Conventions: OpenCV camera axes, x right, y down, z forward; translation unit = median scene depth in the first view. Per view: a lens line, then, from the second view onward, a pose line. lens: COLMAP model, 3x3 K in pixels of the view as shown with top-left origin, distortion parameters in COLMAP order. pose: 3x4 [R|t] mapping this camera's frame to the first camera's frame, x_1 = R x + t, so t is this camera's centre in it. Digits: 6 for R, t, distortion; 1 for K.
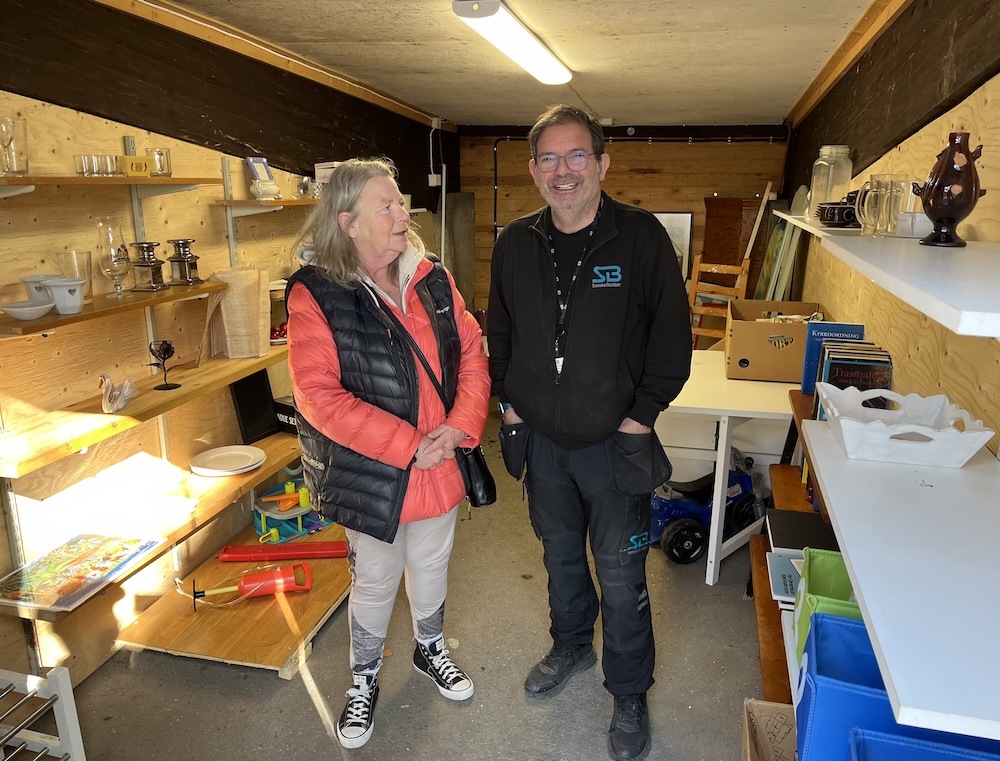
lens RADIAL K [[770.7, 0, 500.5], [0, 770.7, 380.1], [0, 0, 1]] dist [0.009518, -0.061392]
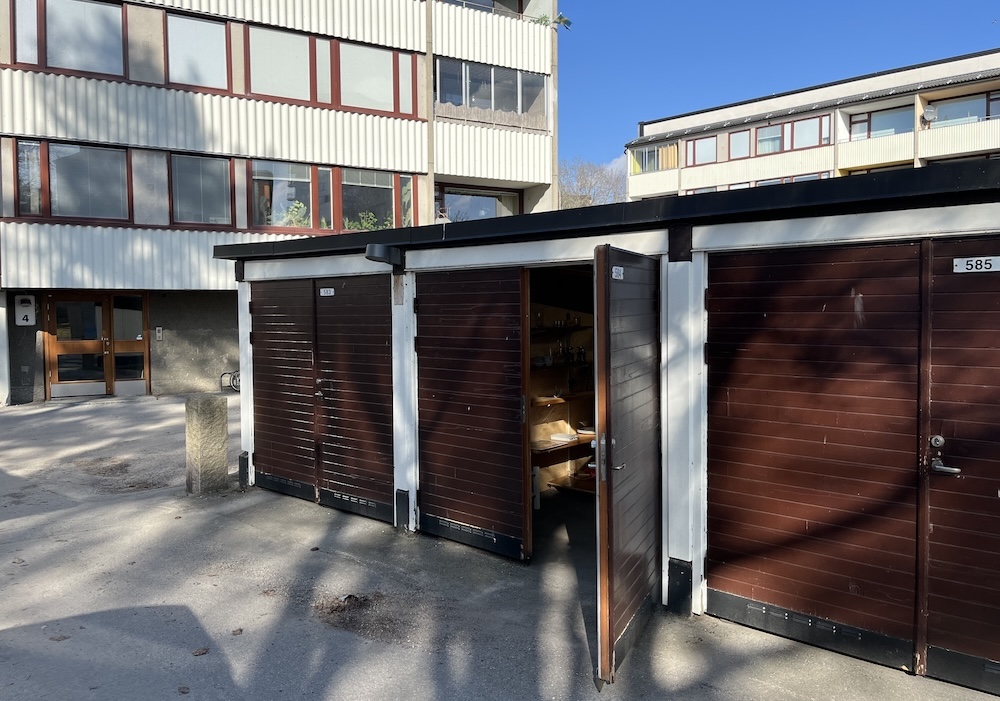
lens RADIAL K [[778.0, 0, 500.0], [0, 778.0, 347.9], [0, 0, 1]] dist [0.000390, 0.000007]
pose [[0.880387, 0.005816, -0.474221, 0.788111], [-0.107352, 0.976415, -0.187322, 0.450846], [0.461947, 0.215825, 0.860247, -1.860792]]
